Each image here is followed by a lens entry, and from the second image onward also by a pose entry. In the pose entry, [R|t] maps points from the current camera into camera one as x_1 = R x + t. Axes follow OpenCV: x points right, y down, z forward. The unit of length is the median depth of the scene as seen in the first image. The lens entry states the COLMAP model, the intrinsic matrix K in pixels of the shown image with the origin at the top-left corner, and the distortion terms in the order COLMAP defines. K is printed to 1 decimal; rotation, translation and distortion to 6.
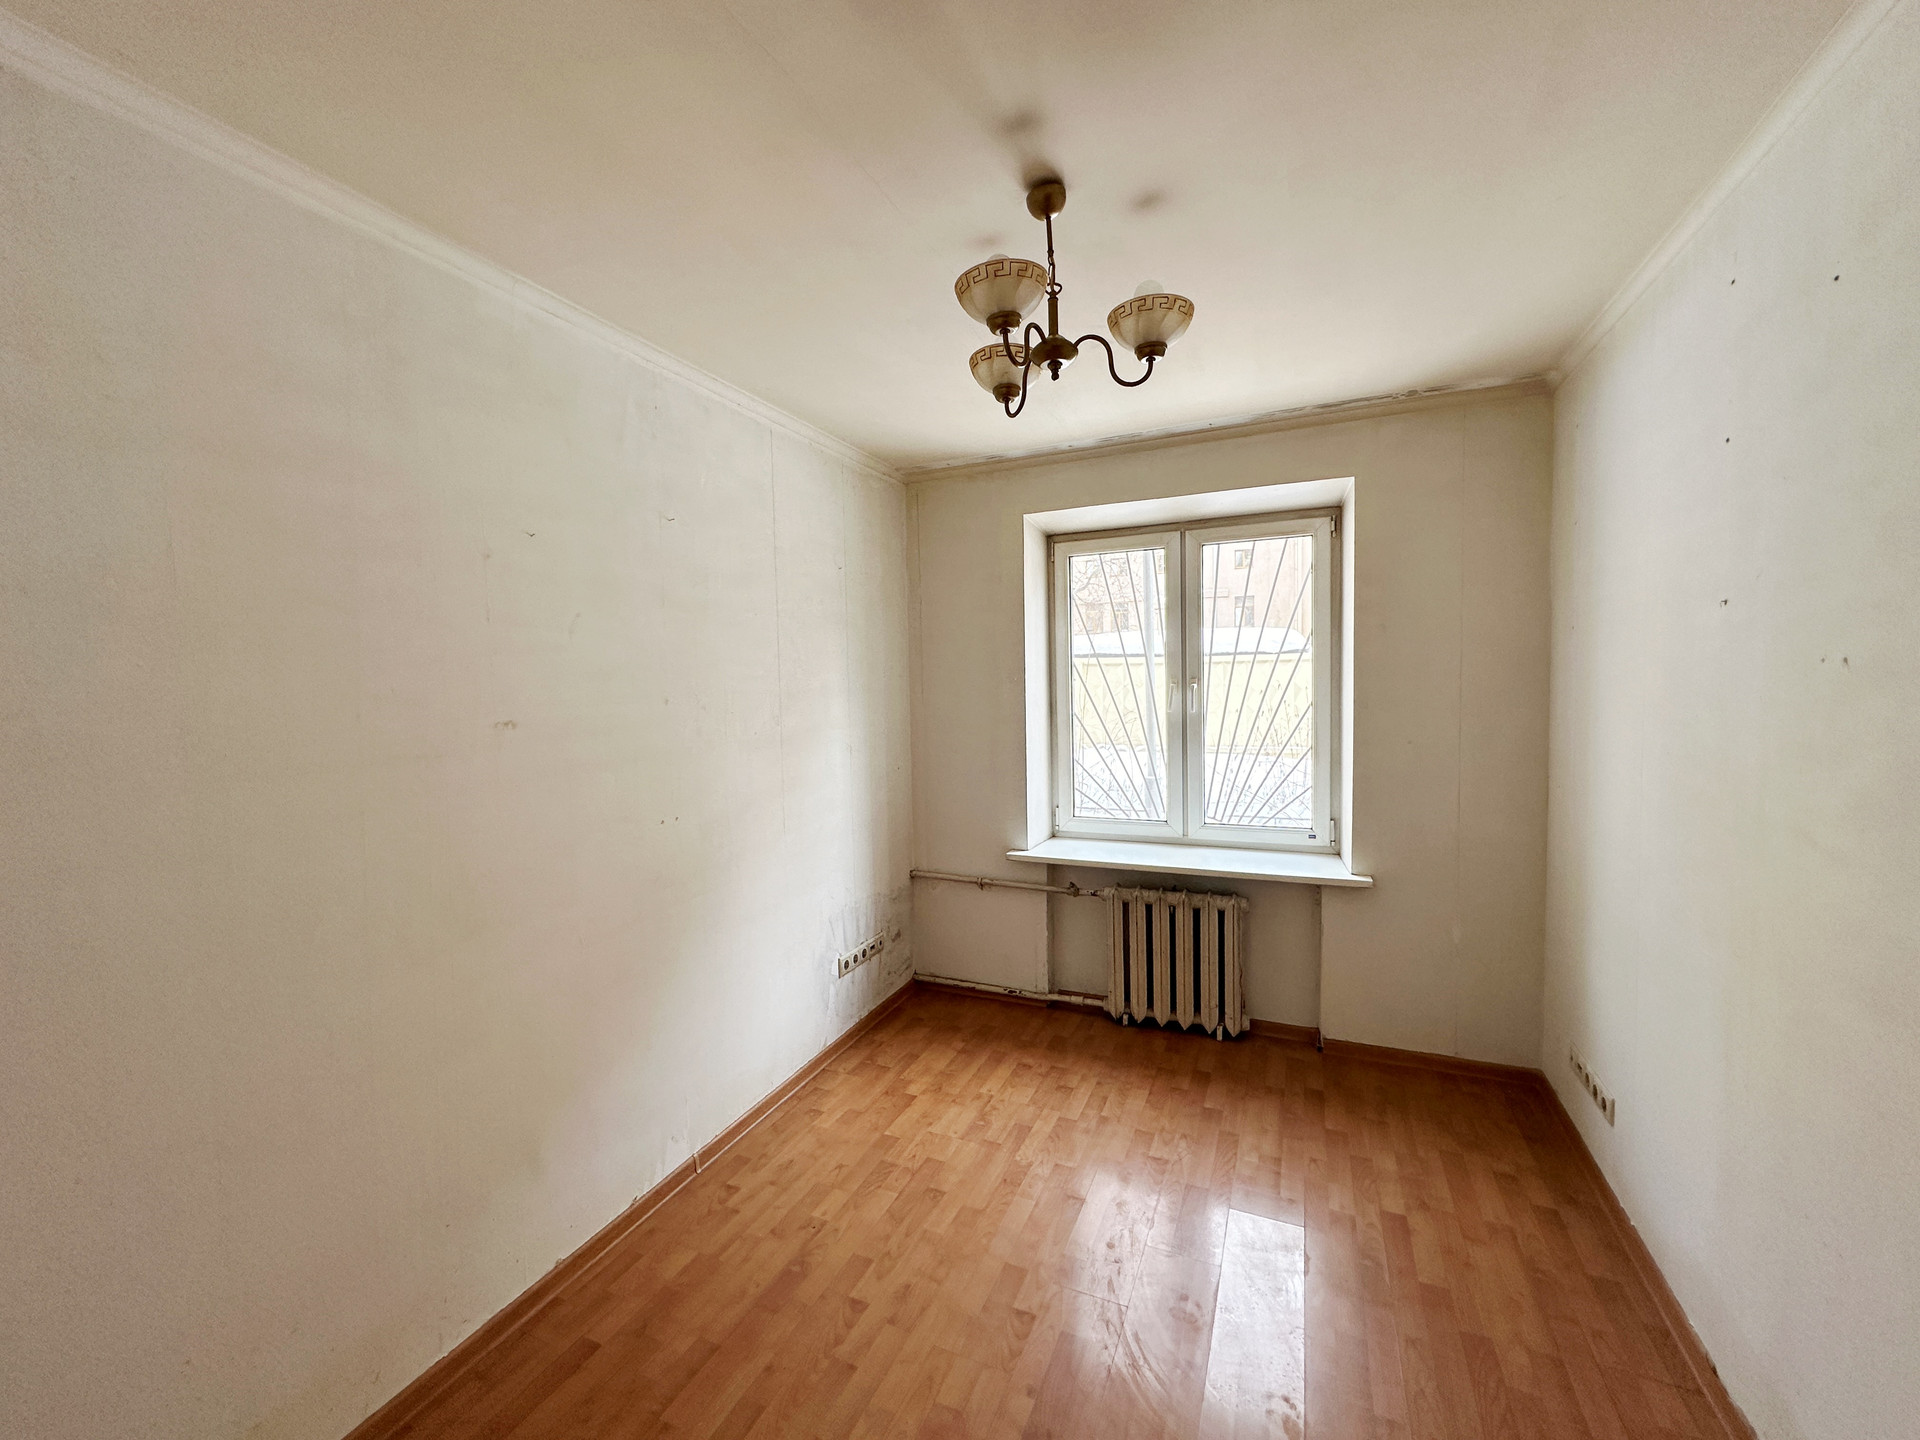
lens RADIAL K [[769.0, 0, 957.5], [0, 769.0, 720.4], [0, 0, 1]] dist [-0.000803, 0.000220]
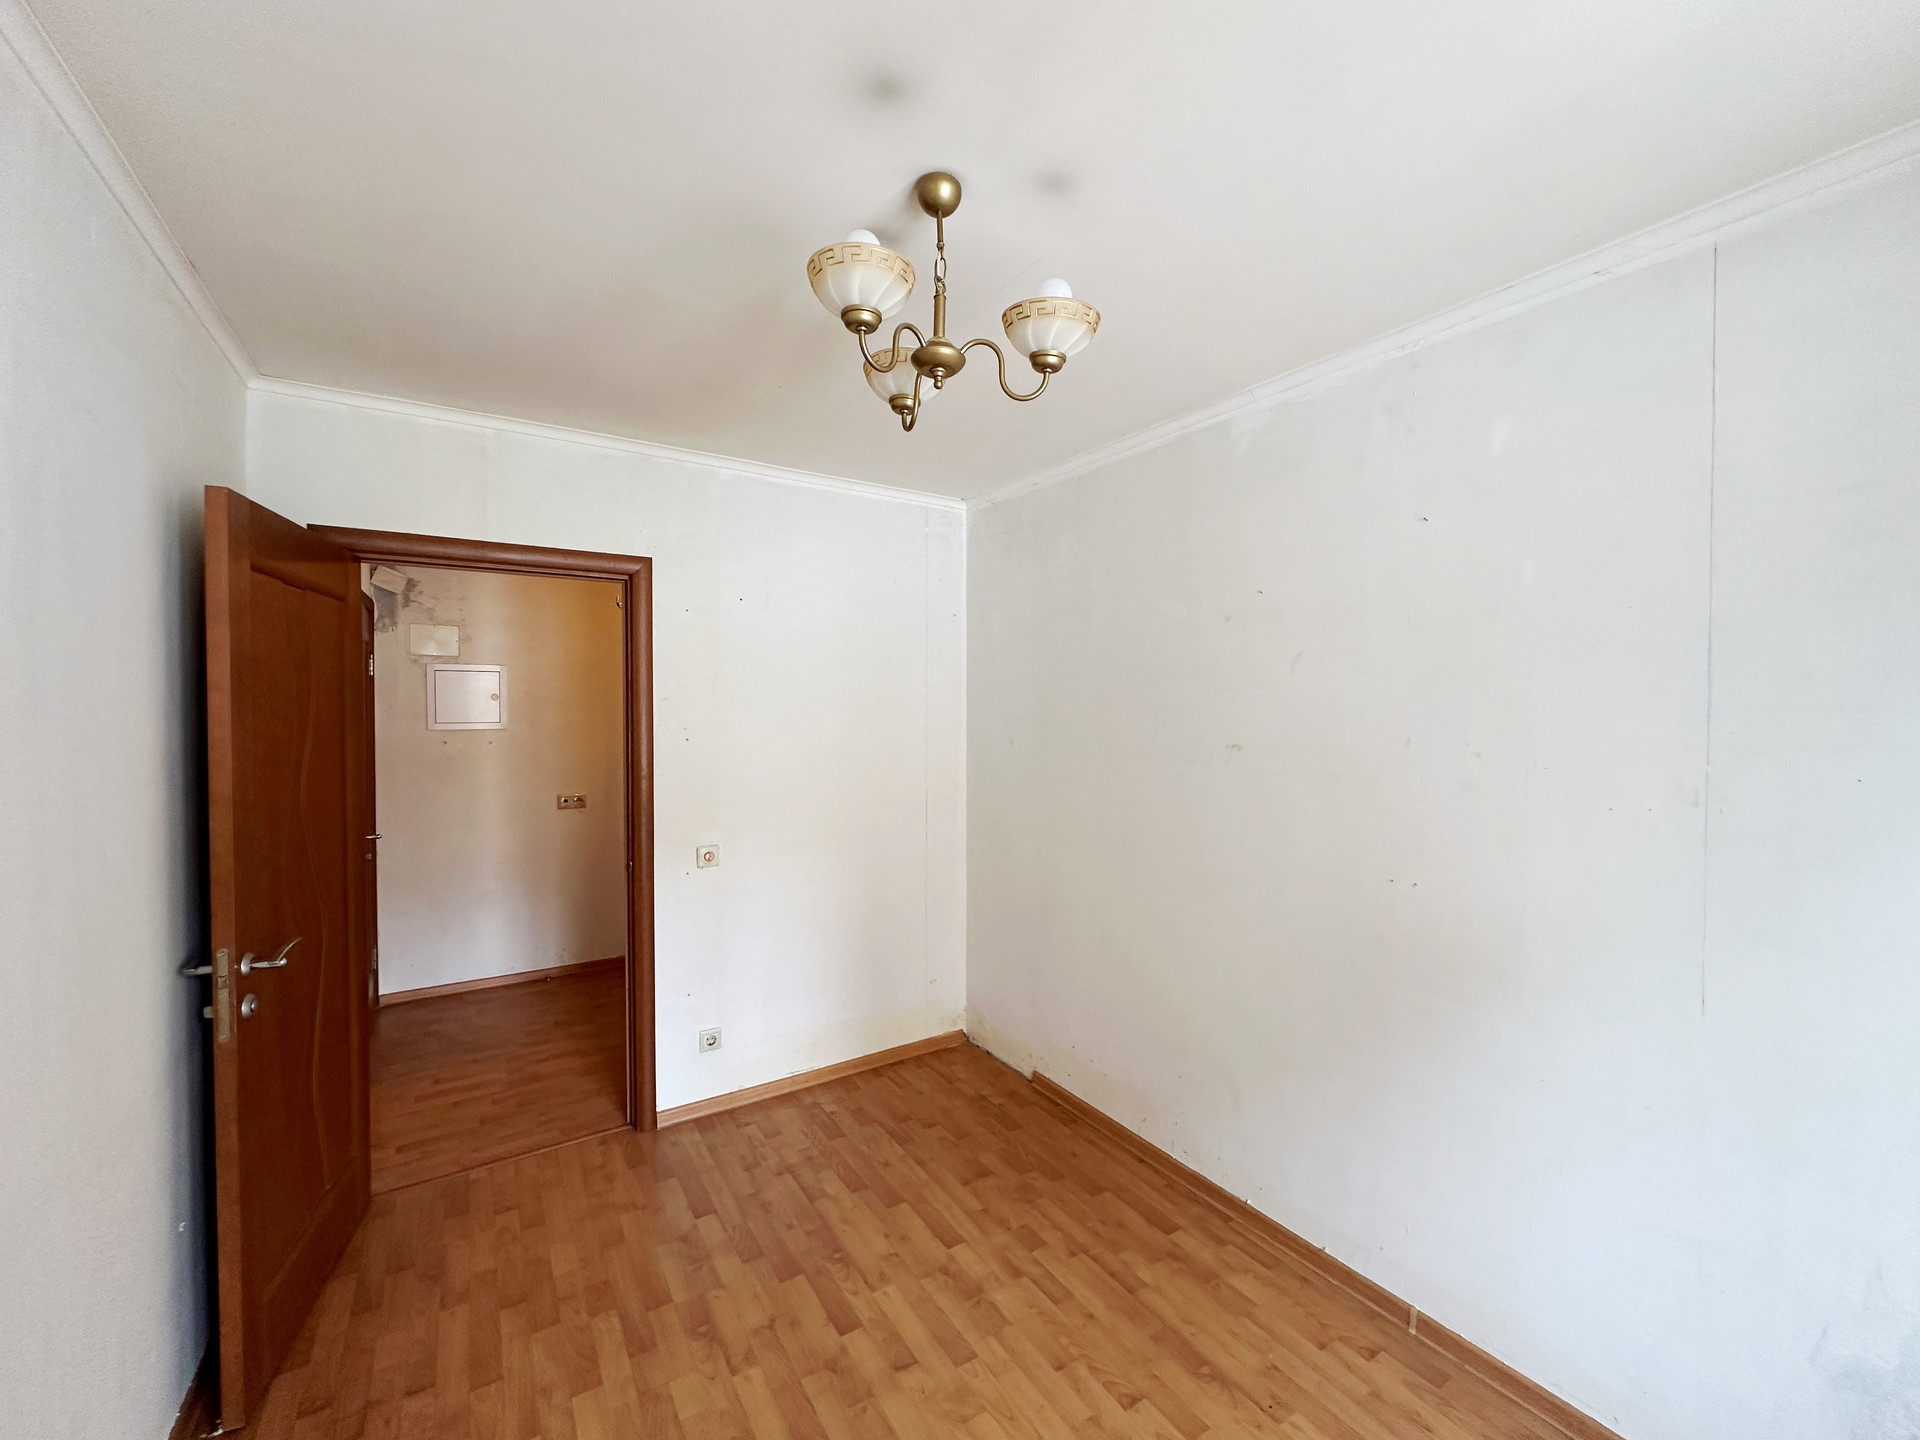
lens RADIAL K [[769.0, 0, 957.5], [0, 769.0, 720.4], [0, 0, 1]] dist [-0.000803, 0.000220]
pose [[-0.546907, 0.039659, -0.836254, 0.699570], [-0.032454, 0.997122, 0.068513, -0.105918], [0.836564, 0.064609, -0.544046, 1.237474]]
